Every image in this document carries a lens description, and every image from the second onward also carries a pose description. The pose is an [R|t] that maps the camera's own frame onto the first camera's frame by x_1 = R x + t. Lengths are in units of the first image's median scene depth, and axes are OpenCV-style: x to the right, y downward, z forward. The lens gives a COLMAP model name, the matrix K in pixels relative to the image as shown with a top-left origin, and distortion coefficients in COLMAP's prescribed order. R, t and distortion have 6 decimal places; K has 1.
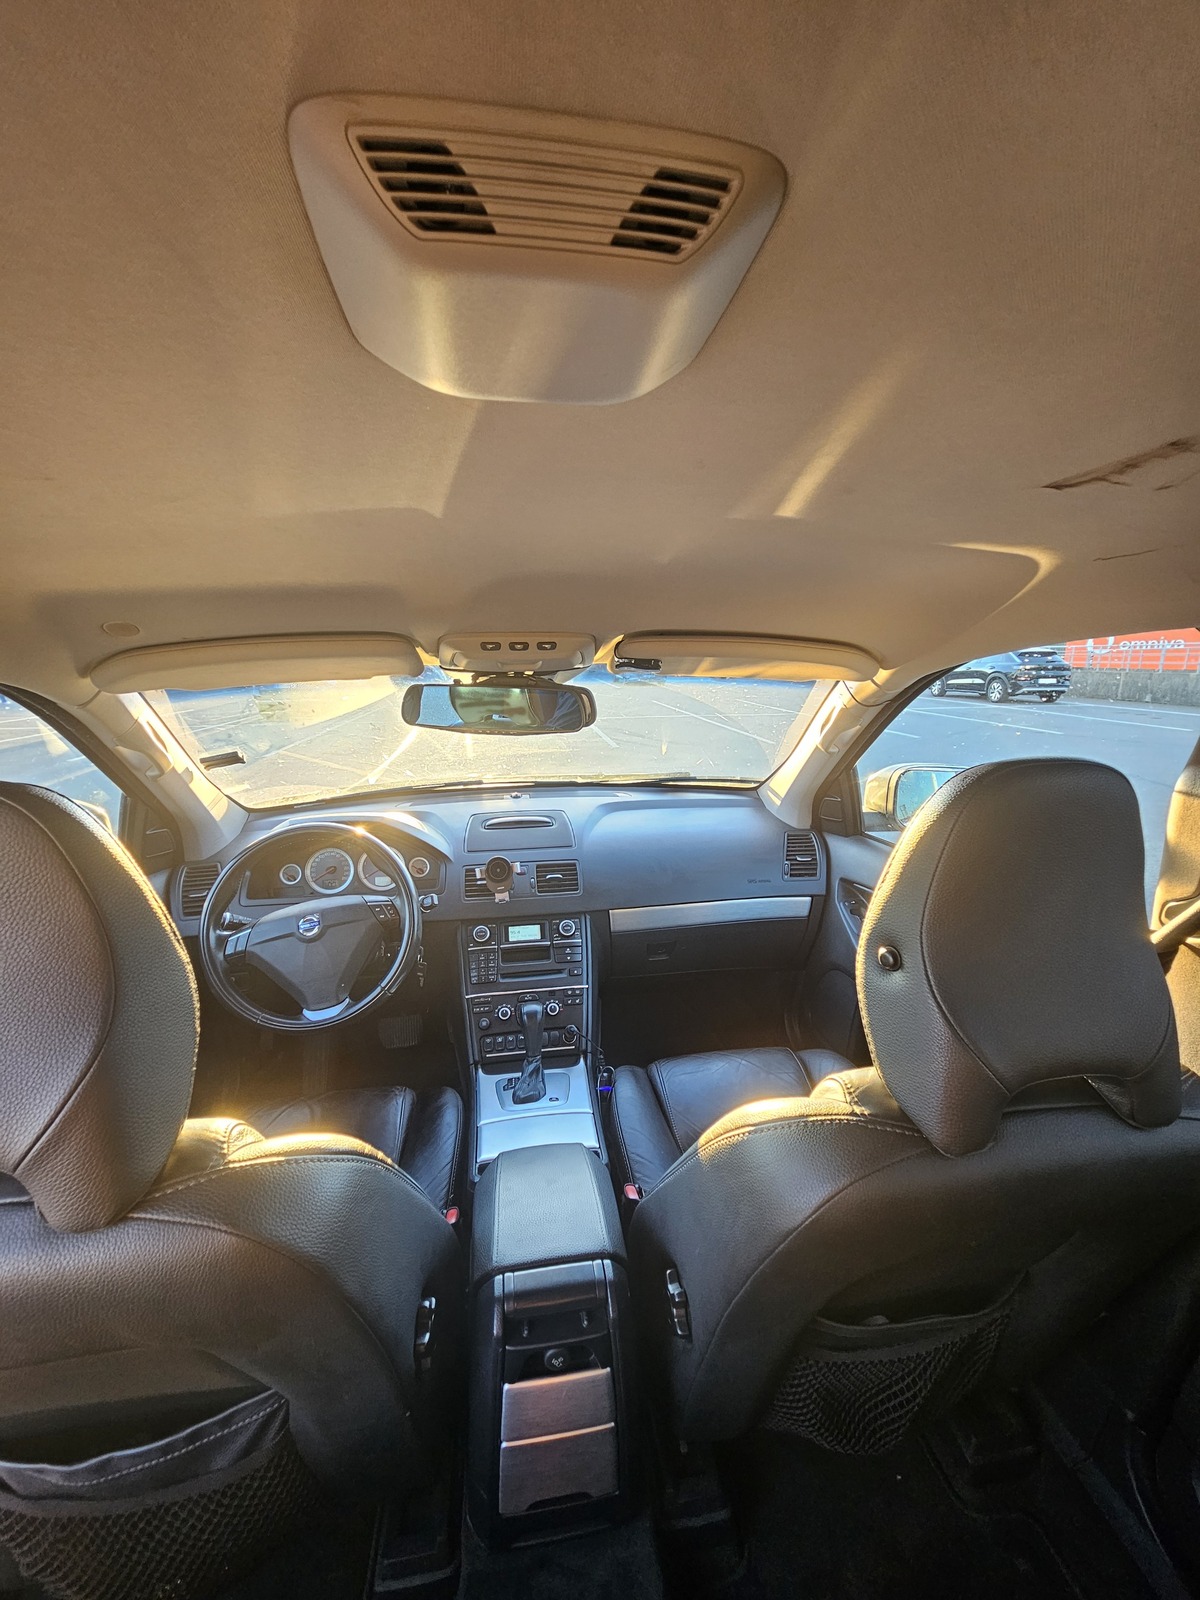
lens RADIAL K [[643.9, 0, 600.0], [0, 643.9, 800.0], [0, 0, 1]] dist [0.000662, 0.000035]
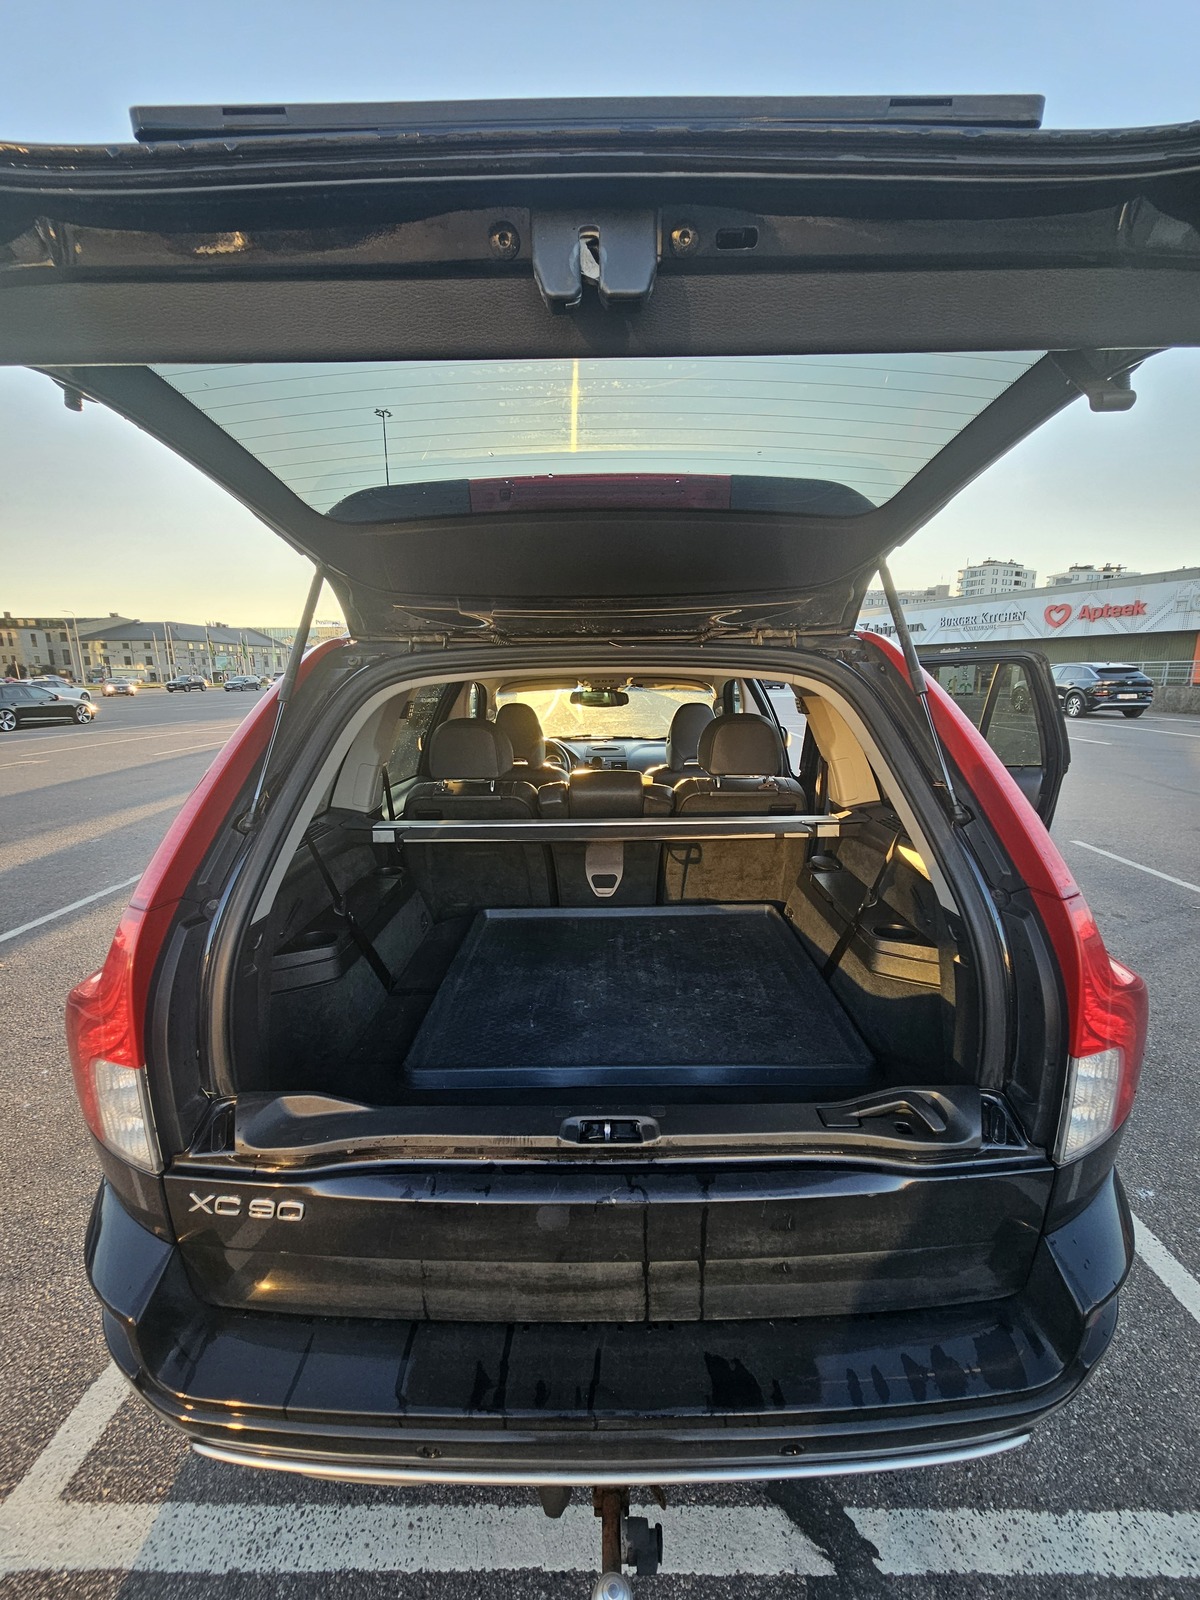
lens RADIAL K [[643.9, 0, 600.0], [0, 643.9, 800.0], [0, 0, 1]] dist [0.000662, 0.000035]
pose [[0.989197, 0.020300, -0.145177, 0.023004], [-0.024238, 0.999383, -0.025408, 0.031480], [0.144571, 0.028653, 0.989079, -0.154142]]
